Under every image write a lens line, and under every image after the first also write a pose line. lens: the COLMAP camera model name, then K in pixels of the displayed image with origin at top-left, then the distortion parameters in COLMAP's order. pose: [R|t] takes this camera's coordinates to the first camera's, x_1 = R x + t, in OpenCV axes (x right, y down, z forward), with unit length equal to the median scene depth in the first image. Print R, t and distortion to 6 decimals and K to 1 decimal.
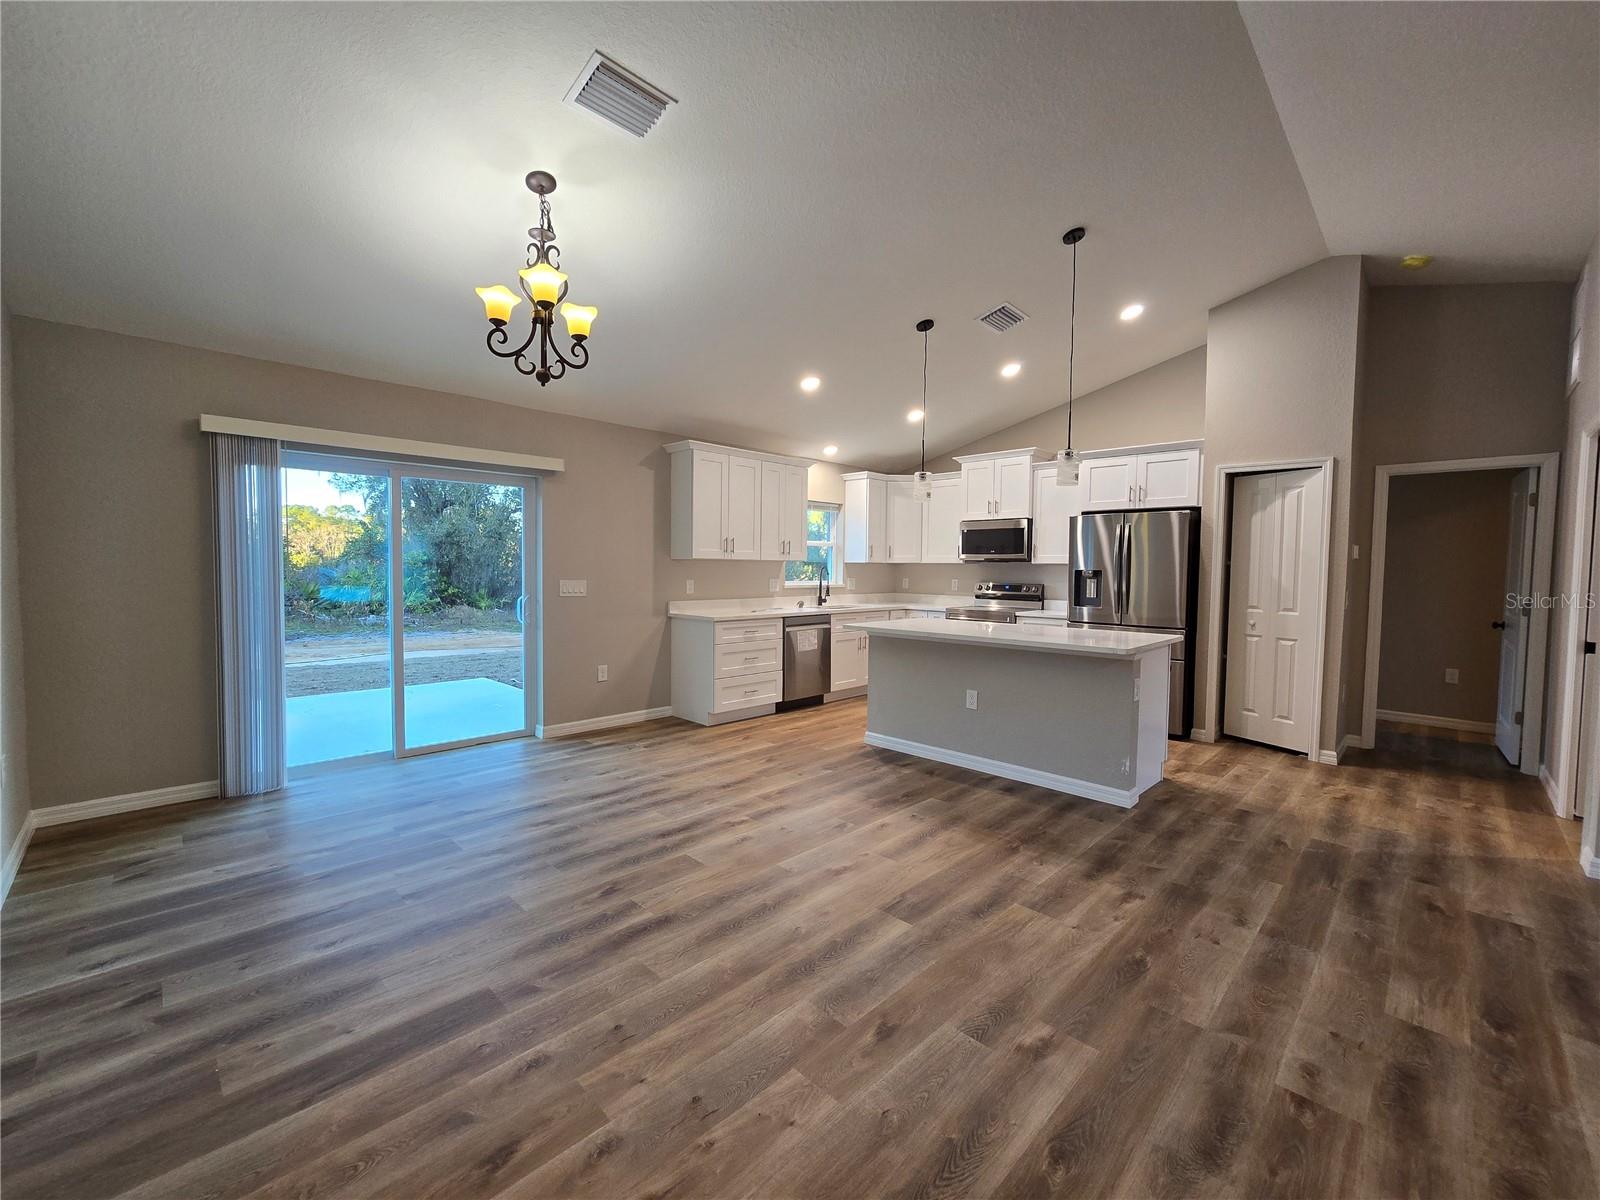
lens RADIAL K [[656.1, 0, 801.7], [0, 656.1, 596.6], [0, 0, 1]] dist [-0.006414, 0.001525]
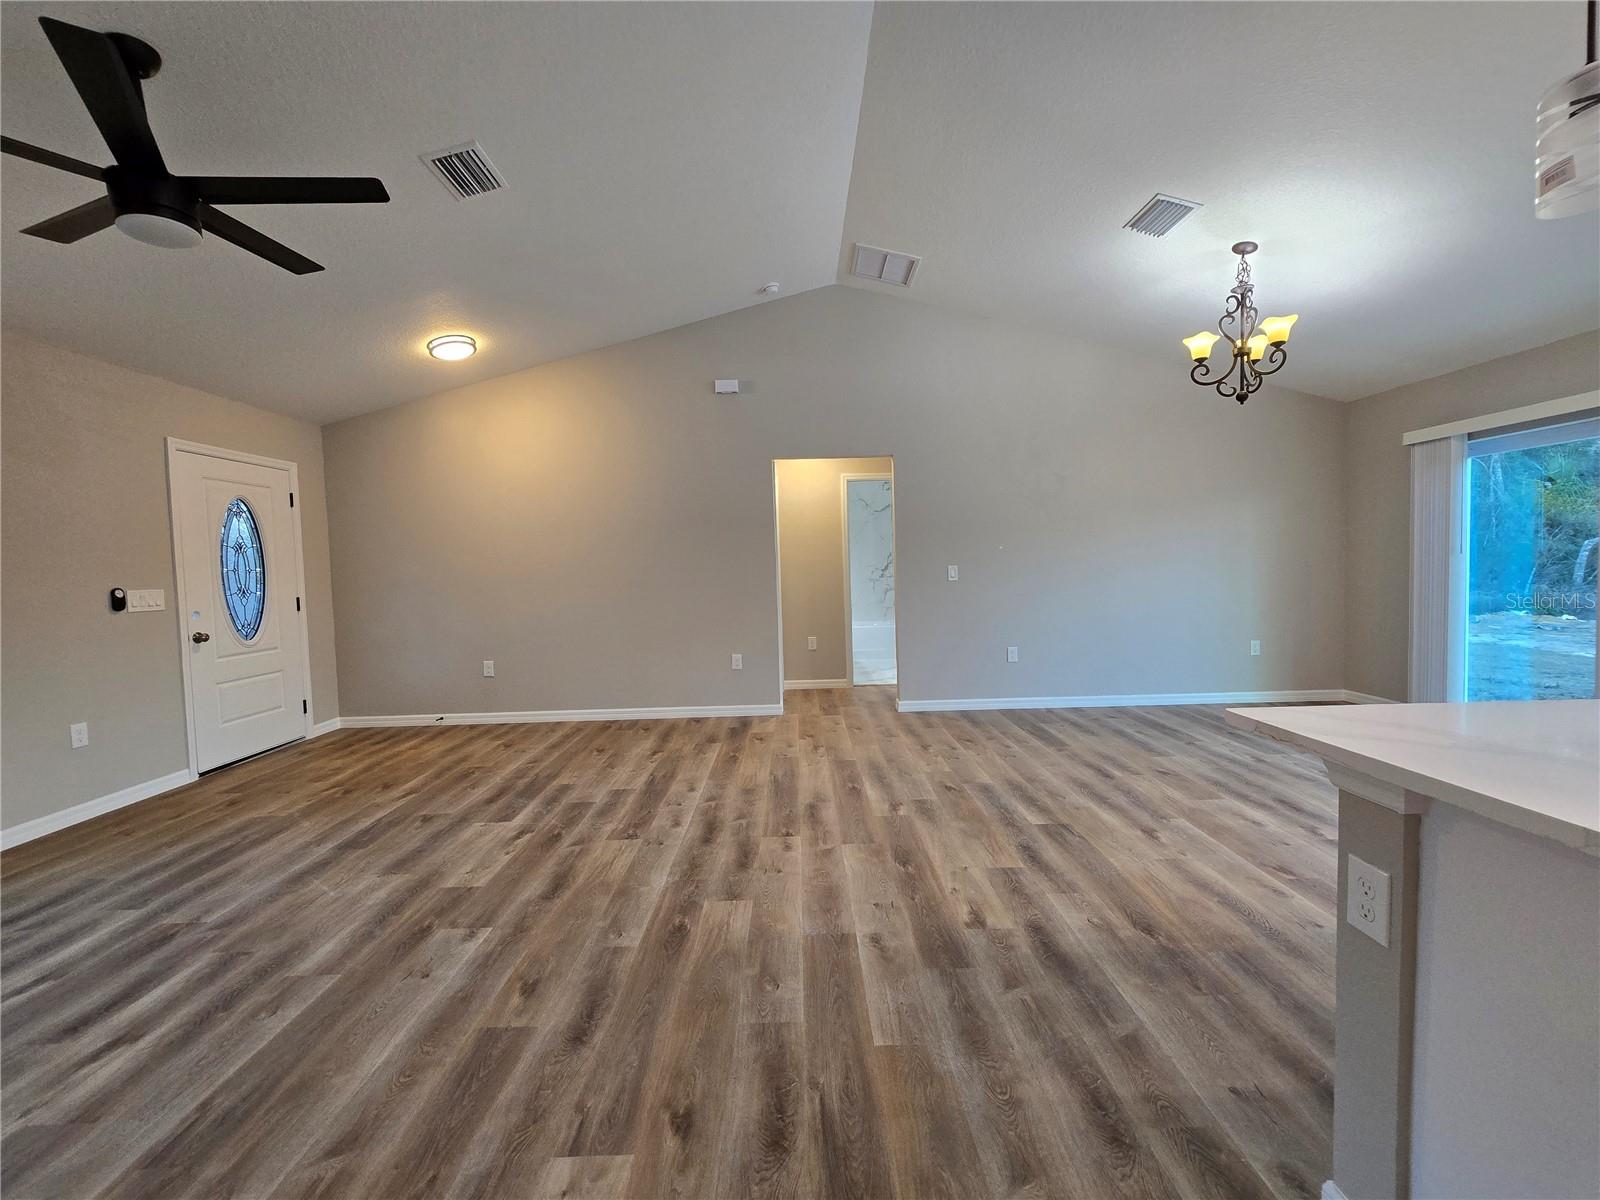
lens RADIAL K [[656.1, 0, 804.6], [0, 656.1, 601.0], [0, 0, 1]] dist [-0.006414, 0.001525]
pose [[-0.698988, 0.045317, -0.713696, 0.867230], [-0.014305, 0.996904, 0.077310, -0.014420], [0.714990, 0.064248, -0.696176, 0.976373]]
